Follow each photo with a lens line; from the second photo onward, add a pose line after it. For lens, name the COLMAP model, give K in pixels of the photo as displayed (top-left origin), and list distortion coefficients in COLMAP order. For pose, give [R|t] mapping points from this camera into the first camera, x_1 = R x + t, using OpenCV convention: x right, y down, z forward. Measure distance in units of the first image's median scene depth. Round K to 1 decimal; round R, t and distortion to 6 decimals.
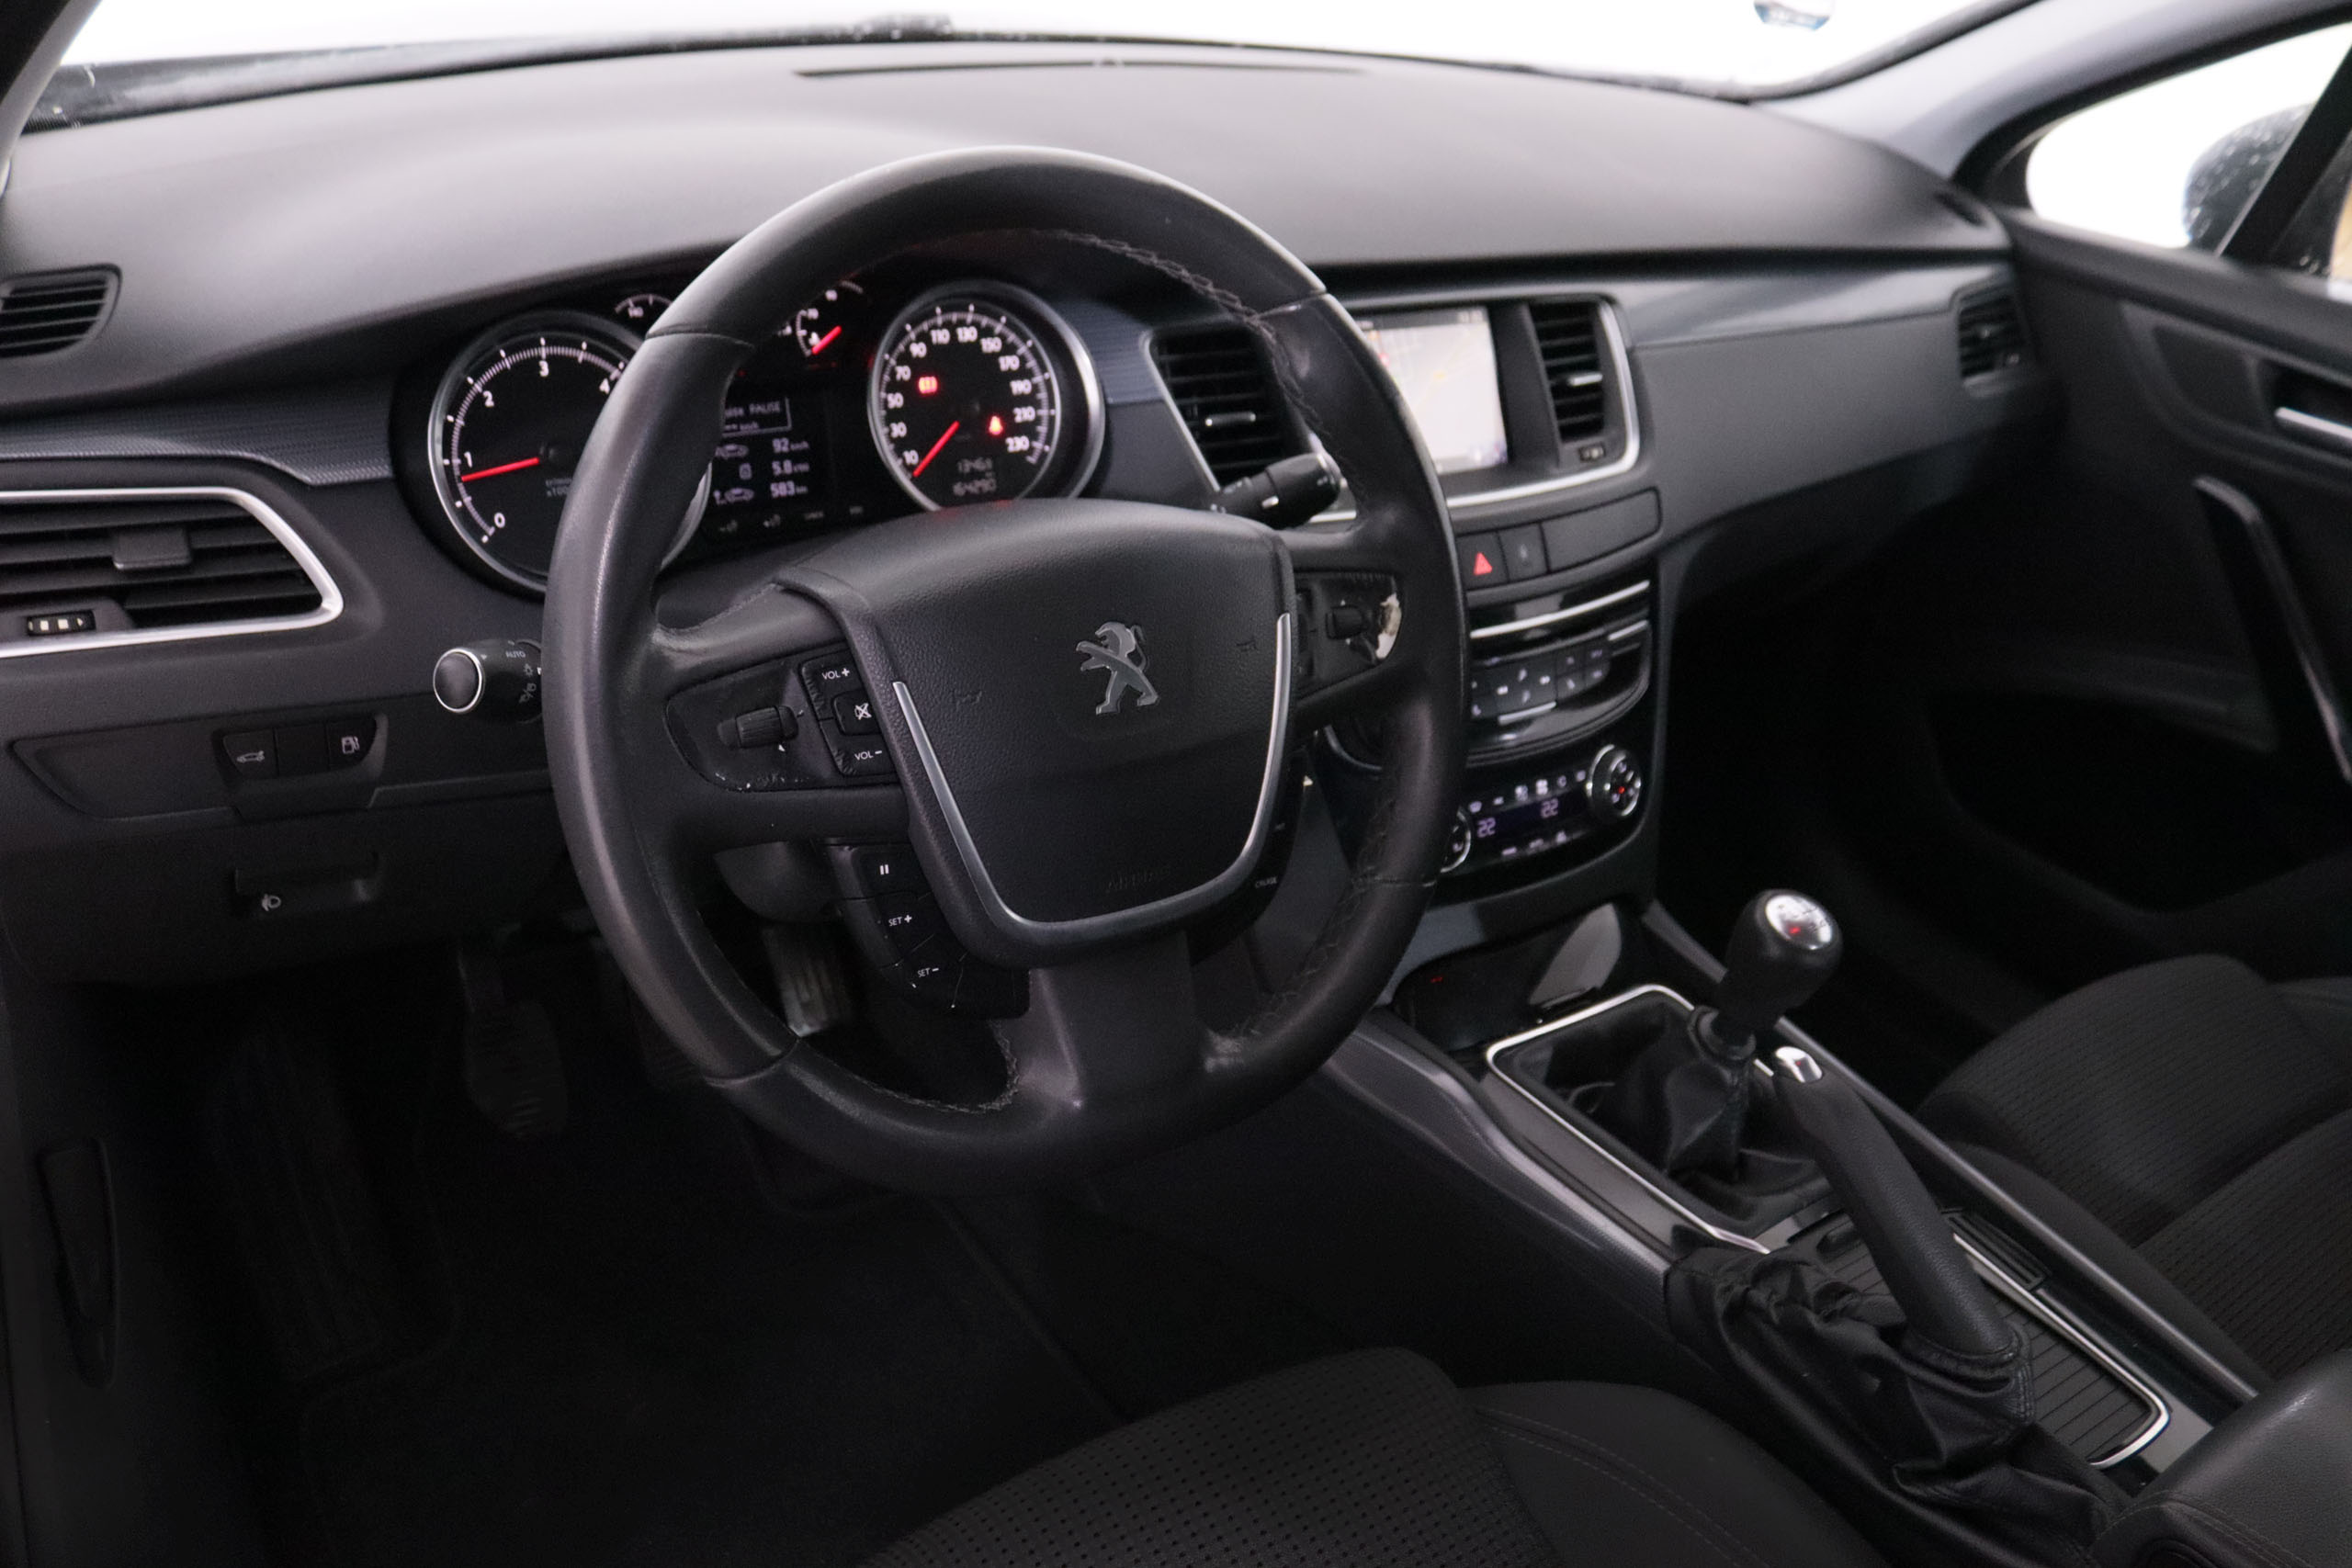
lens RADIAL K [[1956.4, 0, 1175.8], [0, 1956.4, 730.5], [0, 0, 1]] dist [-0.172140, 0.099722]
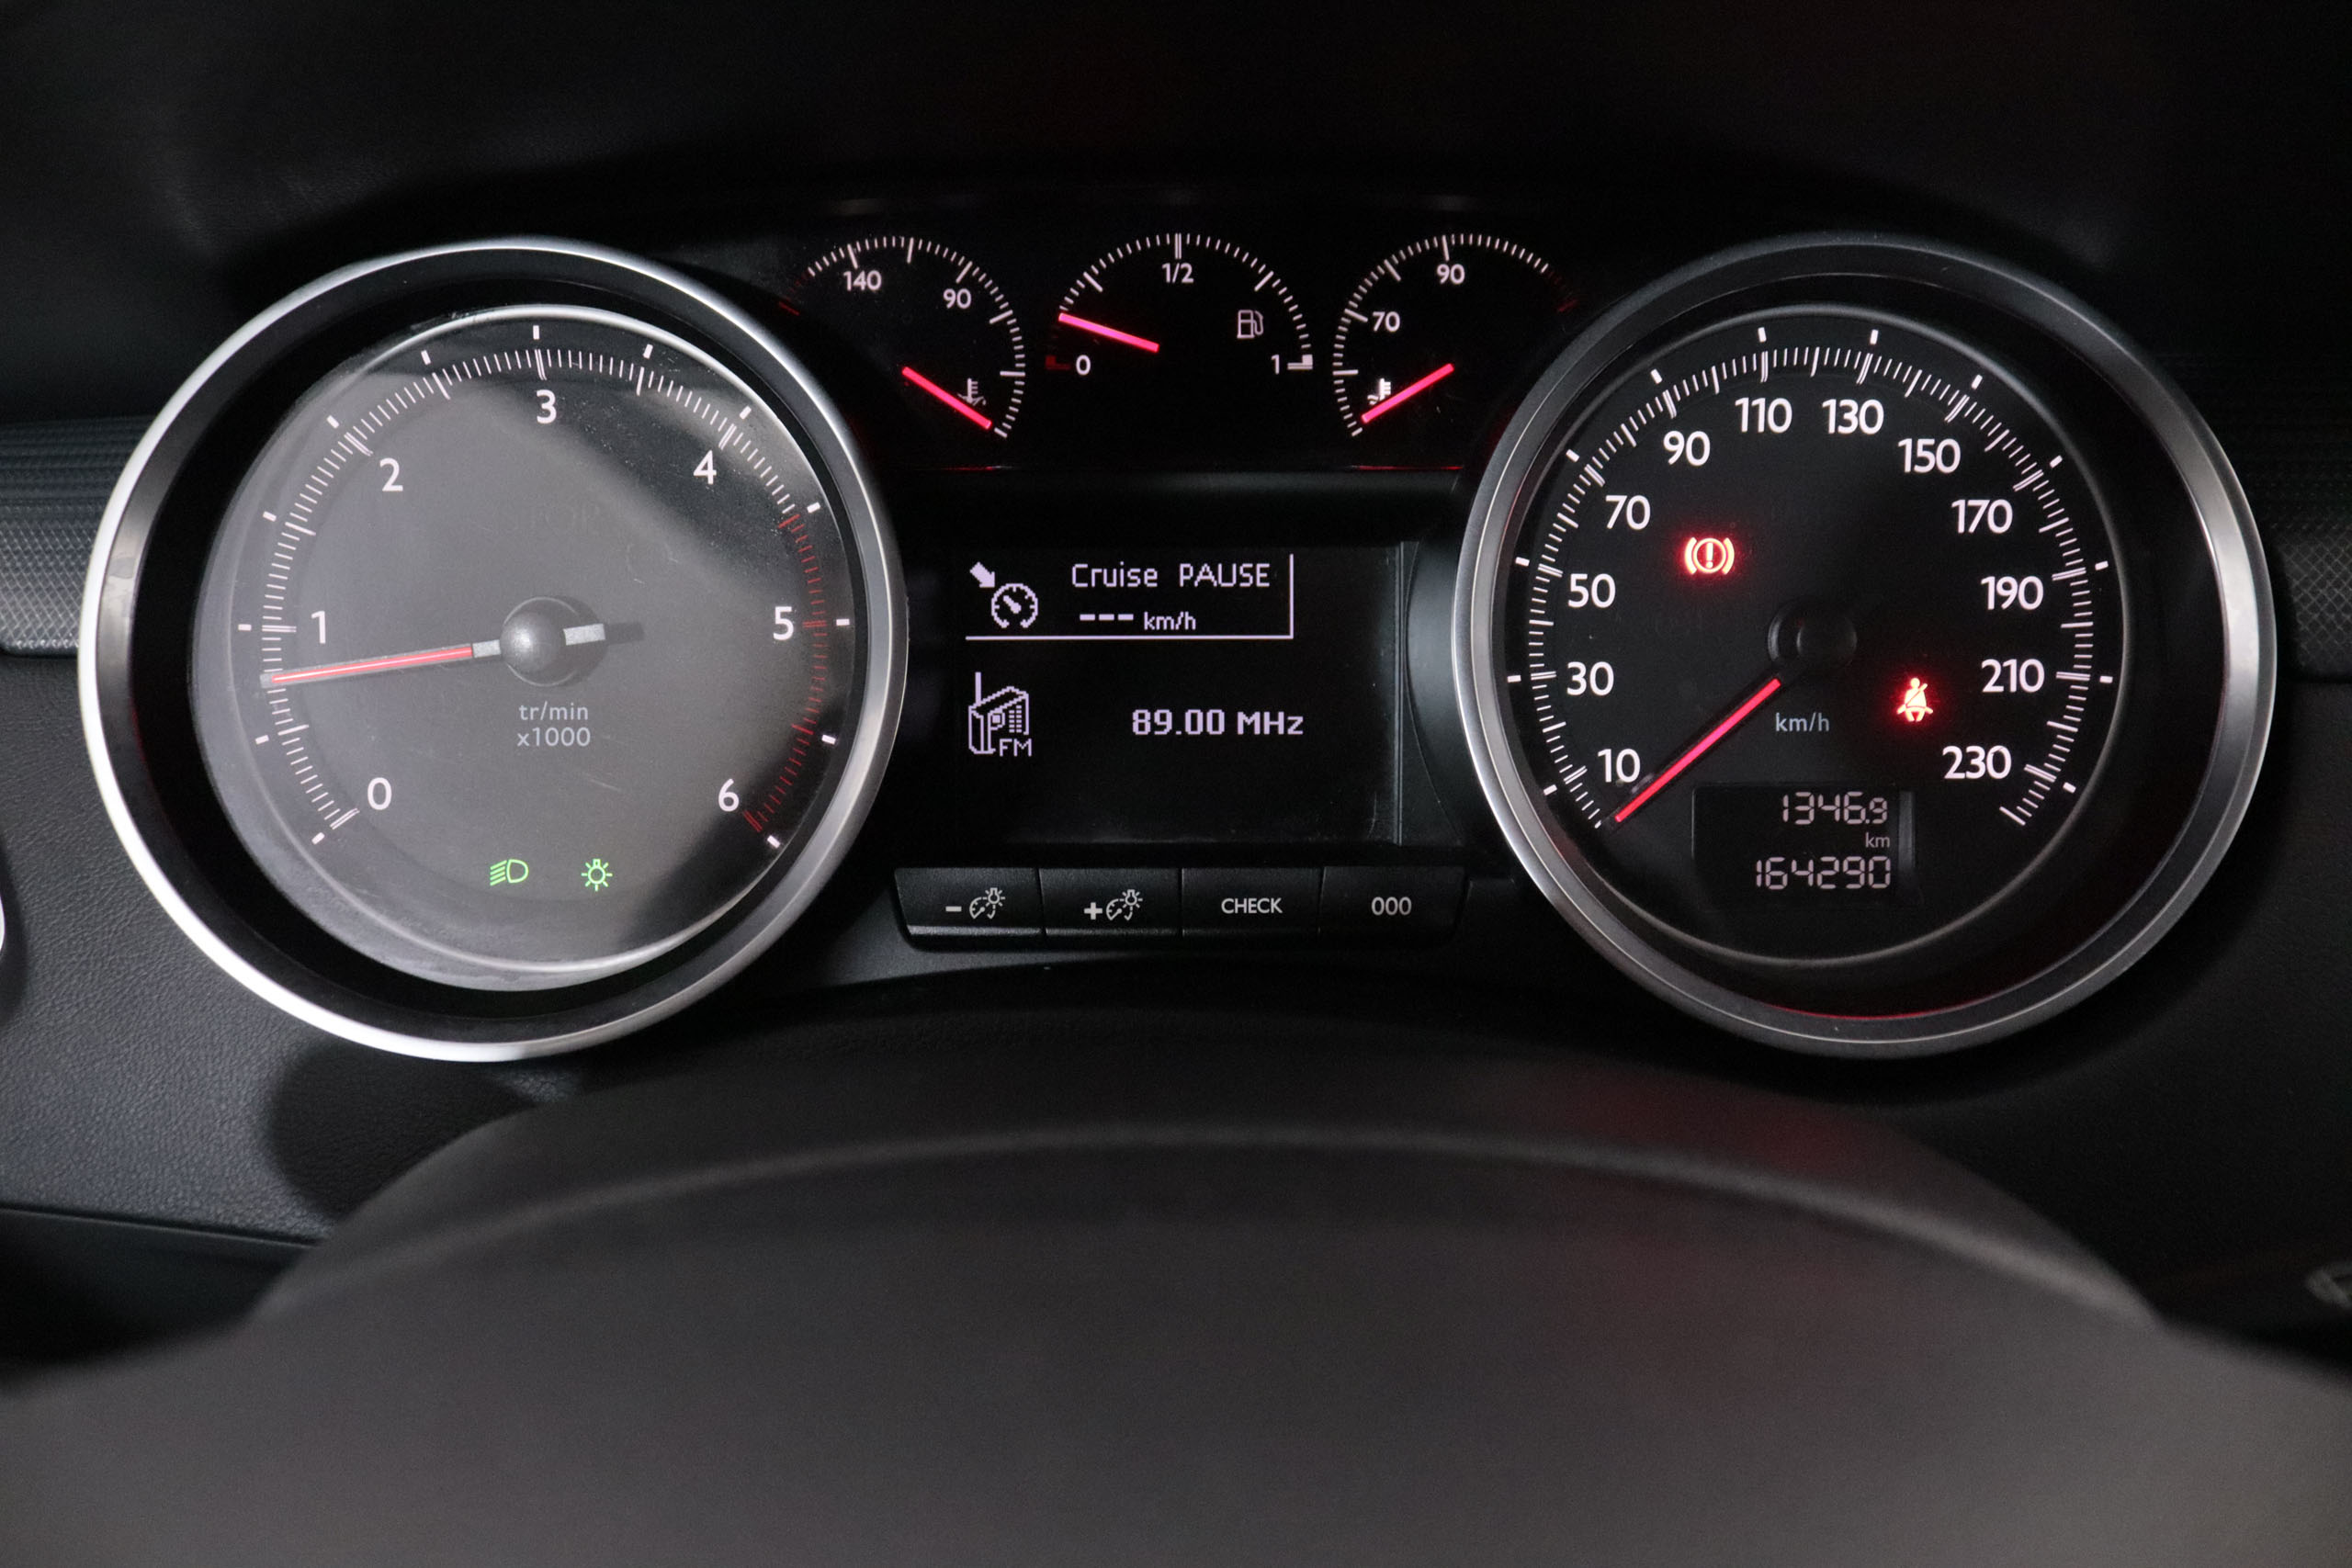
lens RADIAL K [[1956.4, 0, 1175.8], [0, 1956.4, 730.5], [0, 0, 1]] dist [-0.172140, 0.099722]
pose [[0.810474, 0.131690, -0.570779, -0.008529], [-0.179272, 0.983411, -0.027664, -0.122438], [0.557668, 0.124745, 0.820637, 0.677578]]
